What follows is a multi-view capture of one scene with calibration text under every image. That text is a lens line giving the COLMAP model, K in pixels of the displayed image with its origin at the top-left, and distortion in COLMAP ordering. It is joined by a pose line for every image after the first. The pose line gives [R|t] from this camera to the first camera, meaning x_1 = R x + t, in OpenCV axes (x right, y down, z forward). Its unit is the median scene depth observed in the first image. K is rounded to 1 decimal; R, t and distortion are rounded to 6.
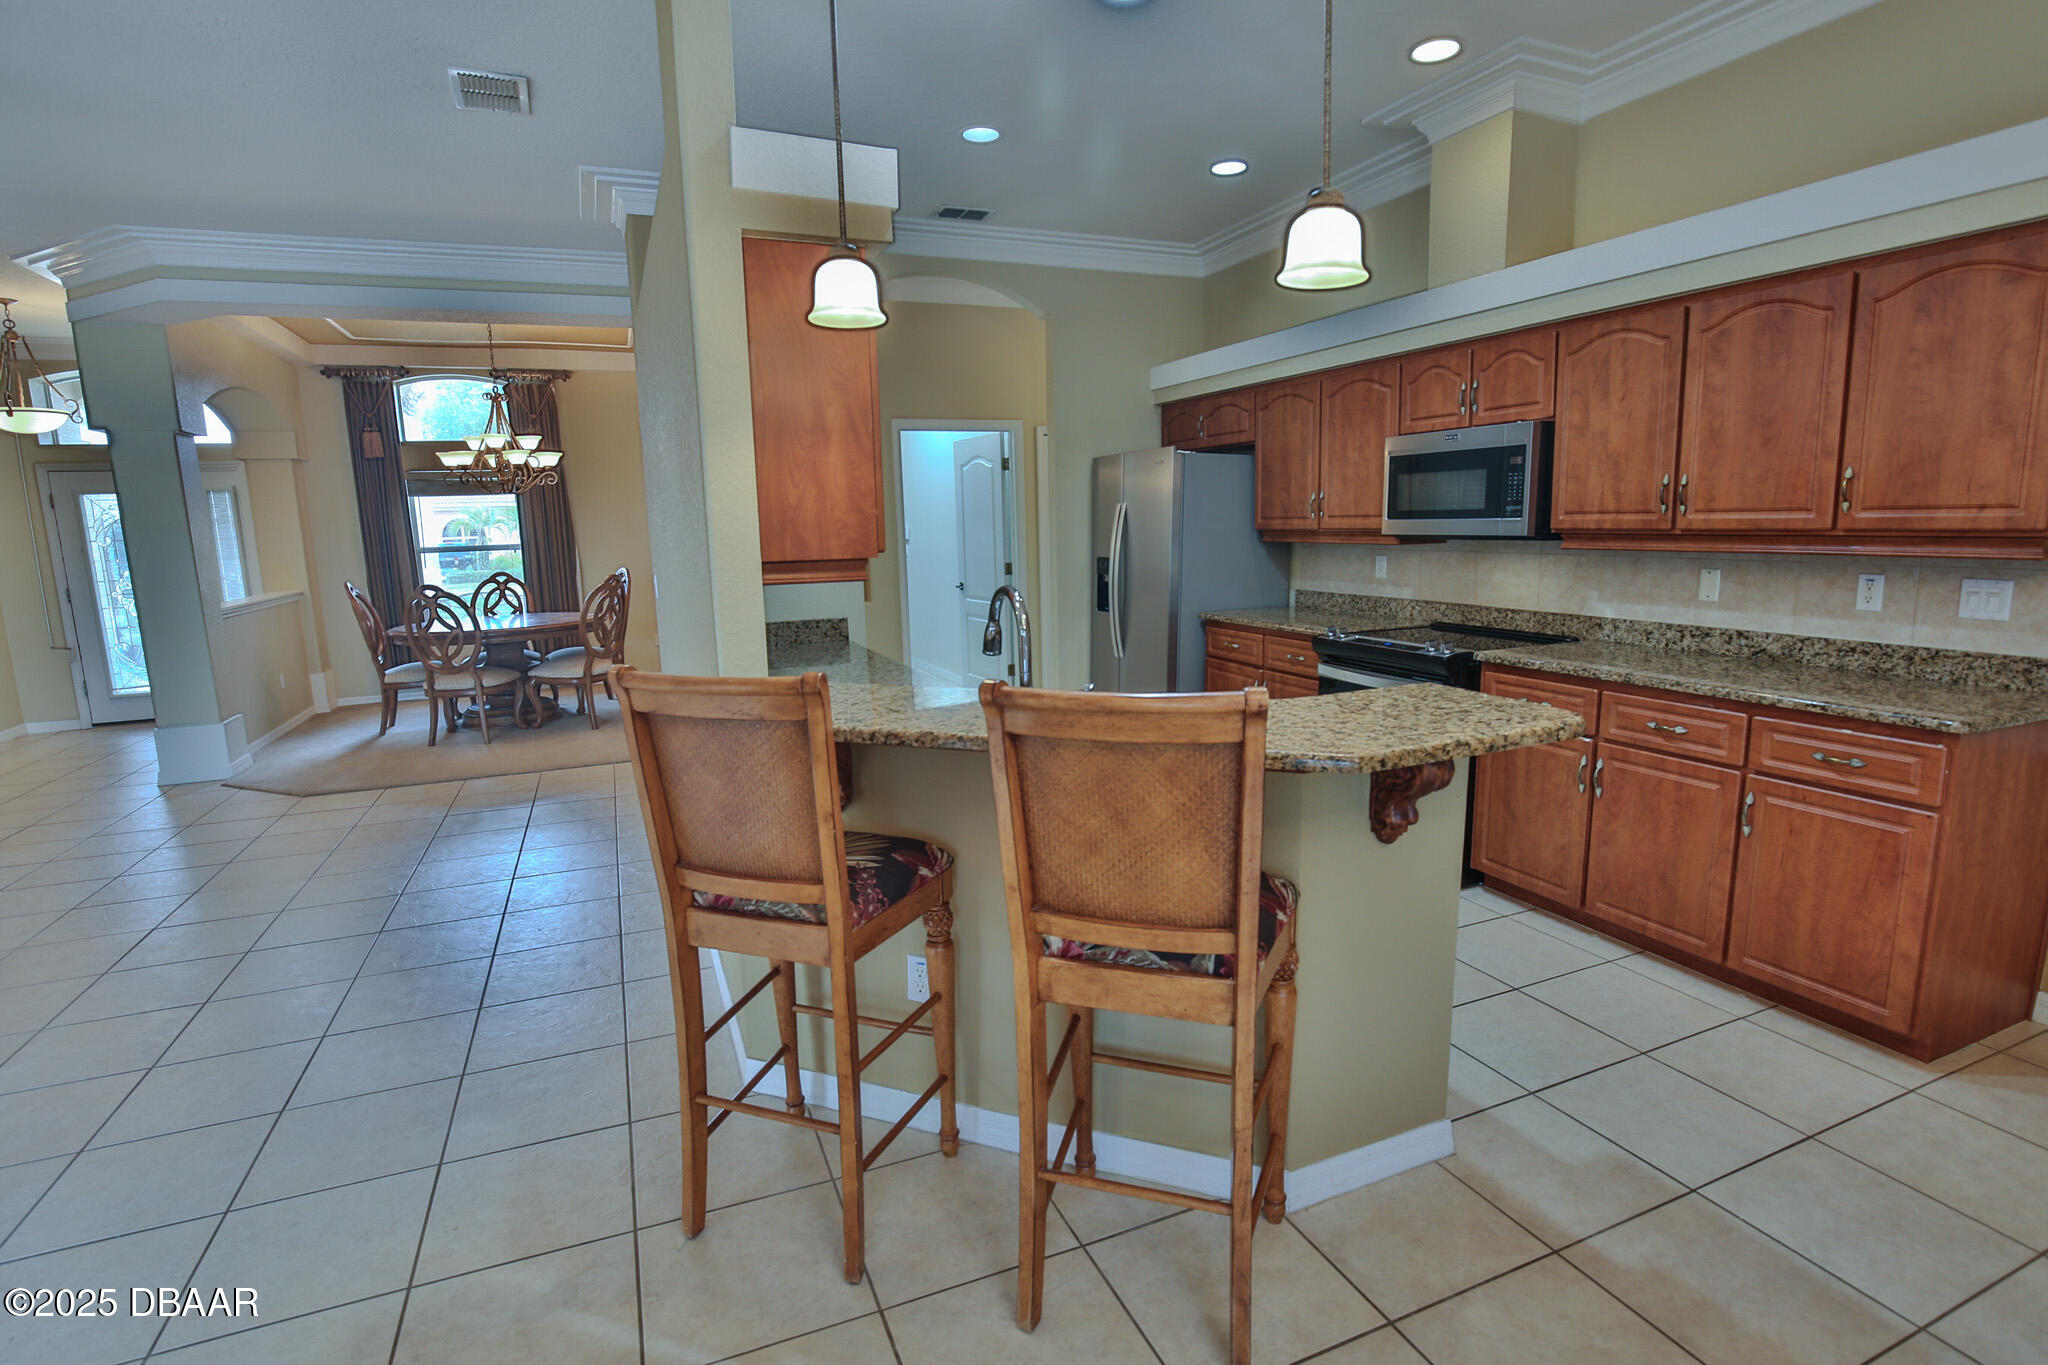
lens RADIAL K [[994.0, 0, 1032.5], [0, 994.0, 691.6], [0, 0, 1]] dist [-0.035636, 0.001469]
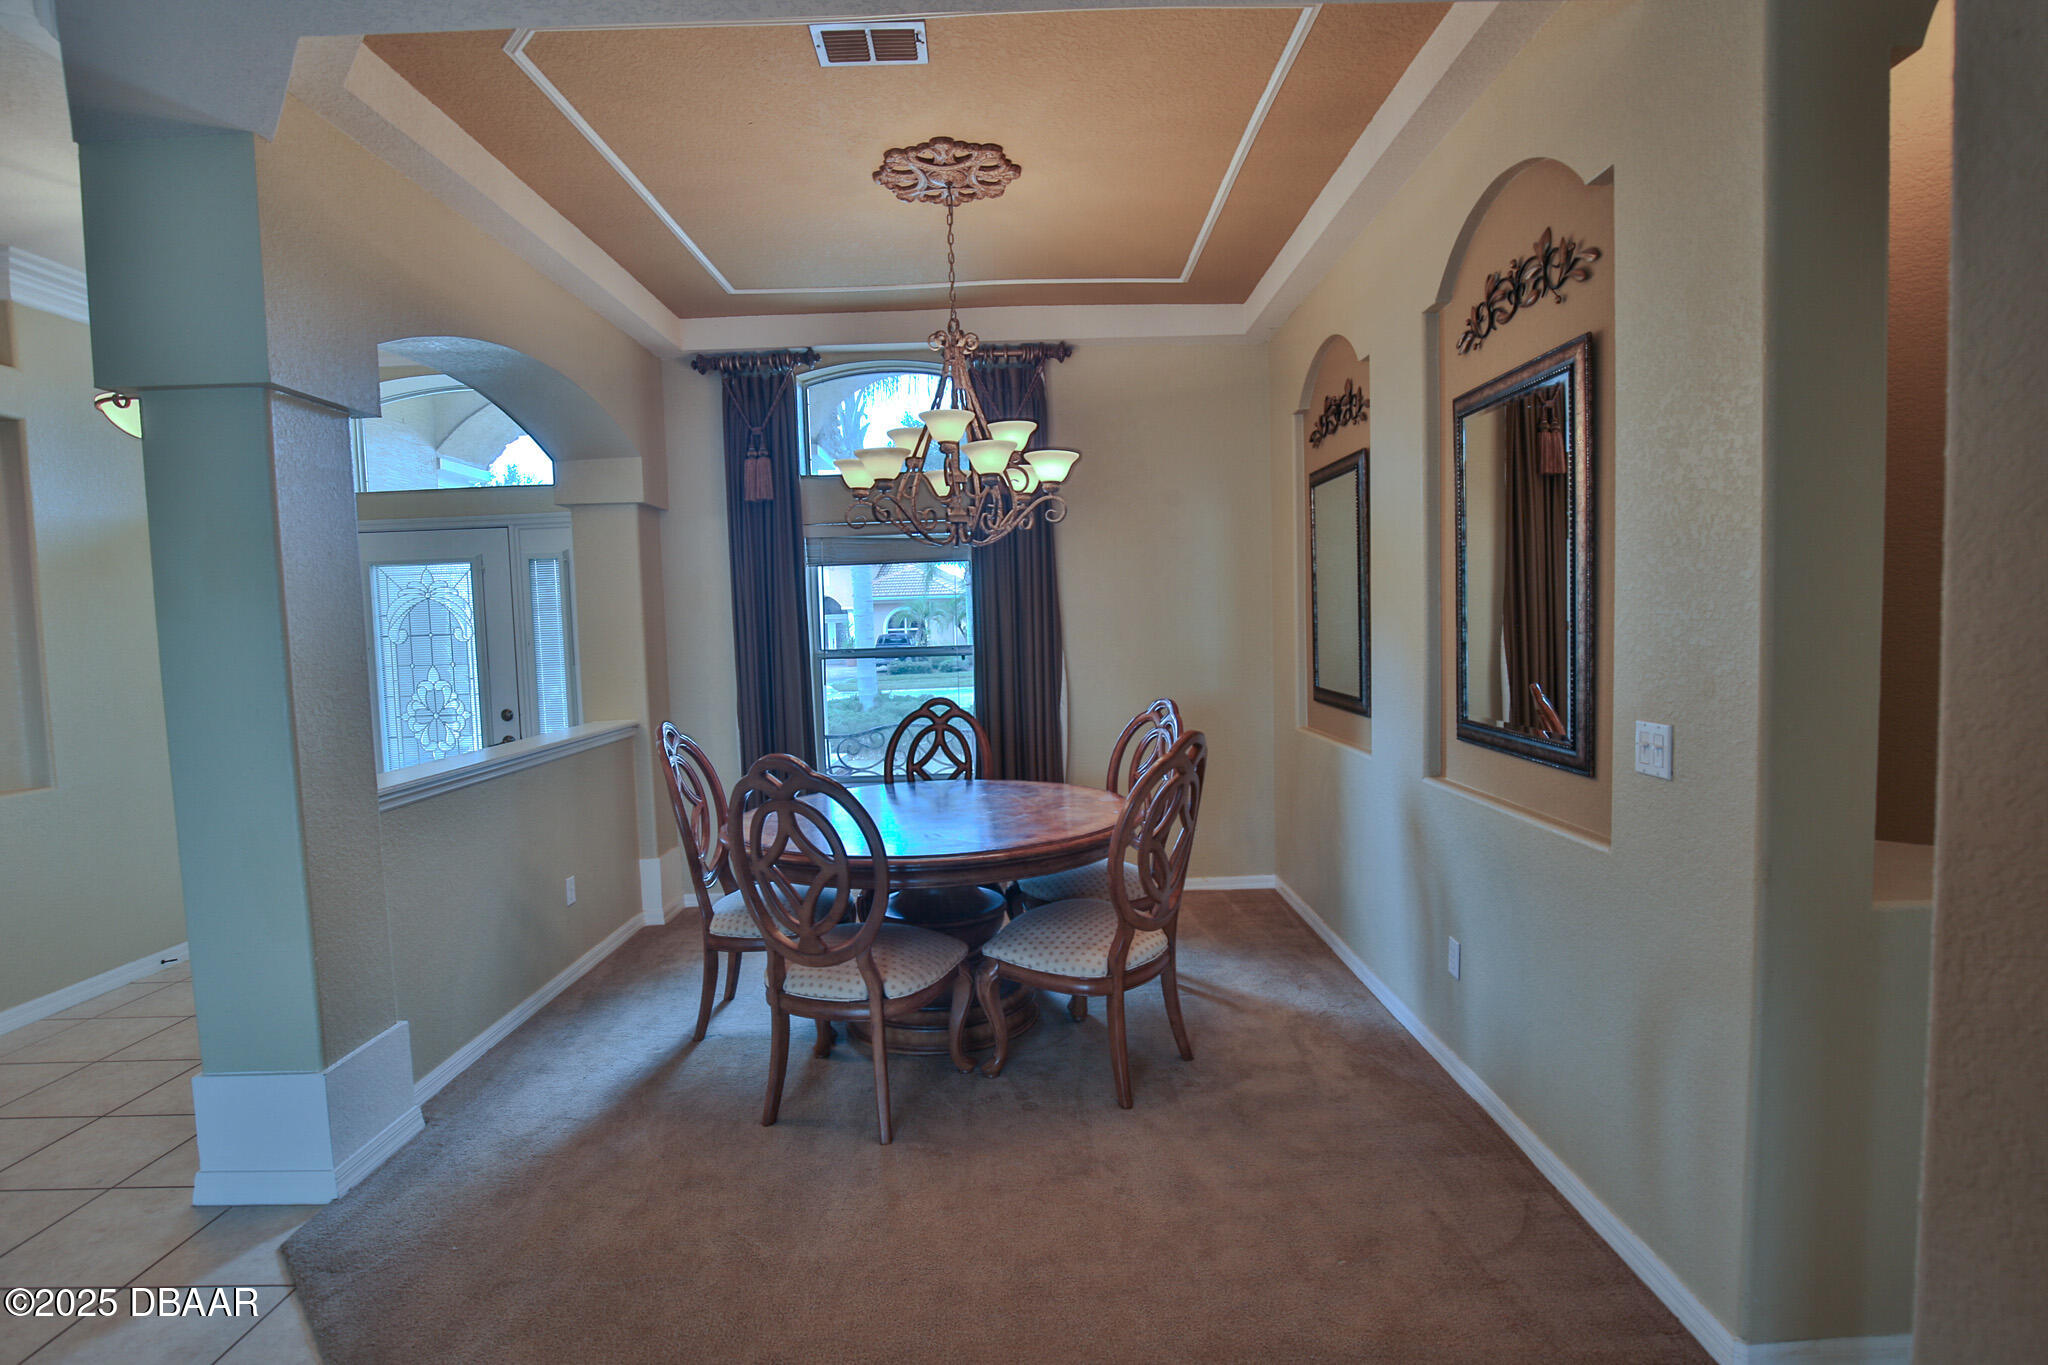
lens RADIAL K [[994.0, 0, 1032.5], [0, 994.0, 691.6], [0, 0, 1]] dist [-0.035636, 0.001469]
pose [[0.922655, 0.023280, -0.384923, -0.285079], [-0.058359, 0.995109, -0.079703, -0.085346], [0.381185, 0.096002, 0.919501, 0.520054]]
